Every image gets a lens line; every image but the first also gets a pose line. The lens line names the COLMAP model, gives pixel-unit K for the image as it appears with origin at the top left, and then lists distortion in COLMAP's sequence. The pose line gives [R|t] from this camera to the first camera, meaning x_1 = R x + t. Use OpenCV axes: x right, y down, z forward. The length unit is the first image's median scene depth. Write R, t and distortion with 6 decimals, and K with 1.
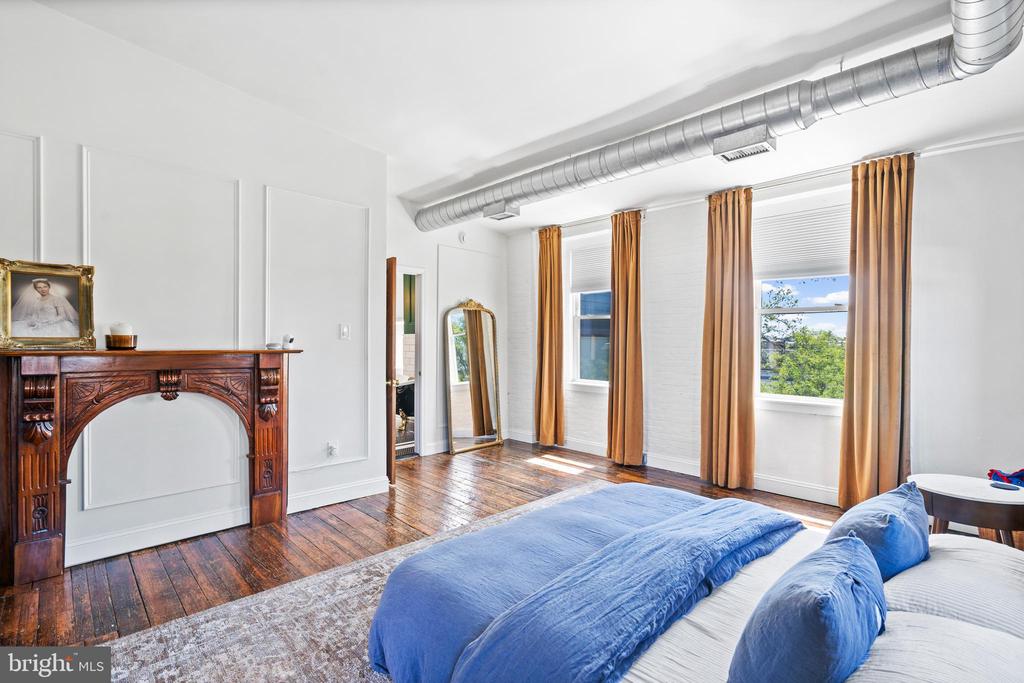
lens RADIAL K [[497.0, 0, 513.4], [0, 497.0, 338.7], [0, 0, 1]] dist [-0.000566, 0.000281]
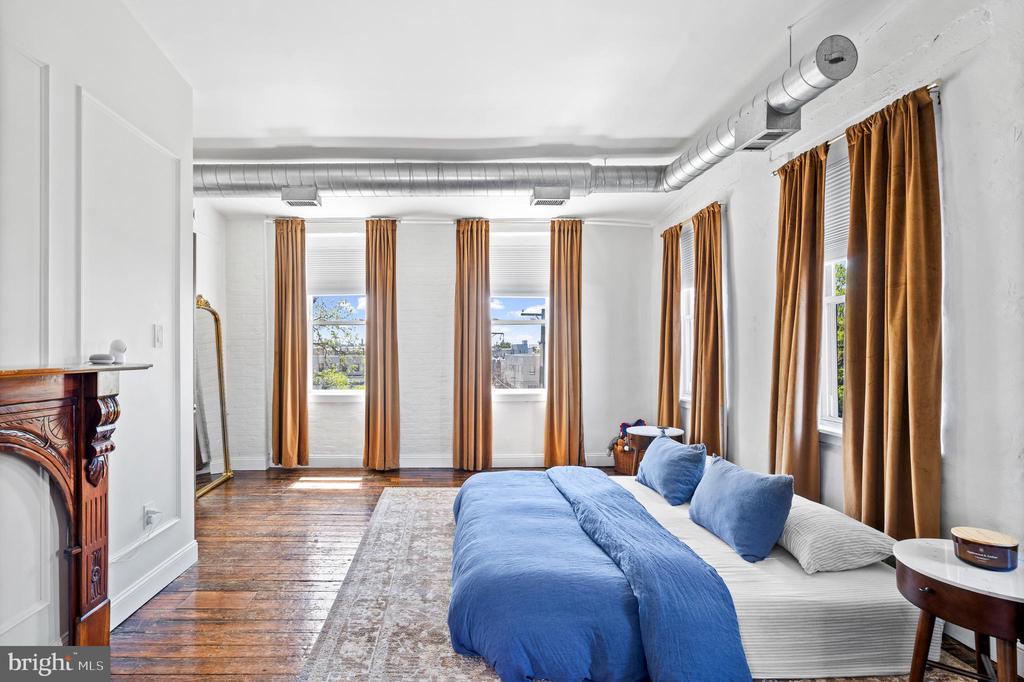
lens RADIAL K [[507.0, 0, 512.0], [0, 507.0, 341.0], [0, 0, 1]] dist [-0.001179, 0.000513]
pose [[0.643252, 0.000678, 0.765654, -0.469264], [0.006520, 0.999958, -0.006363, 0.000111], [-0.765627, 0.009085, 0.643221, 0.166784]]
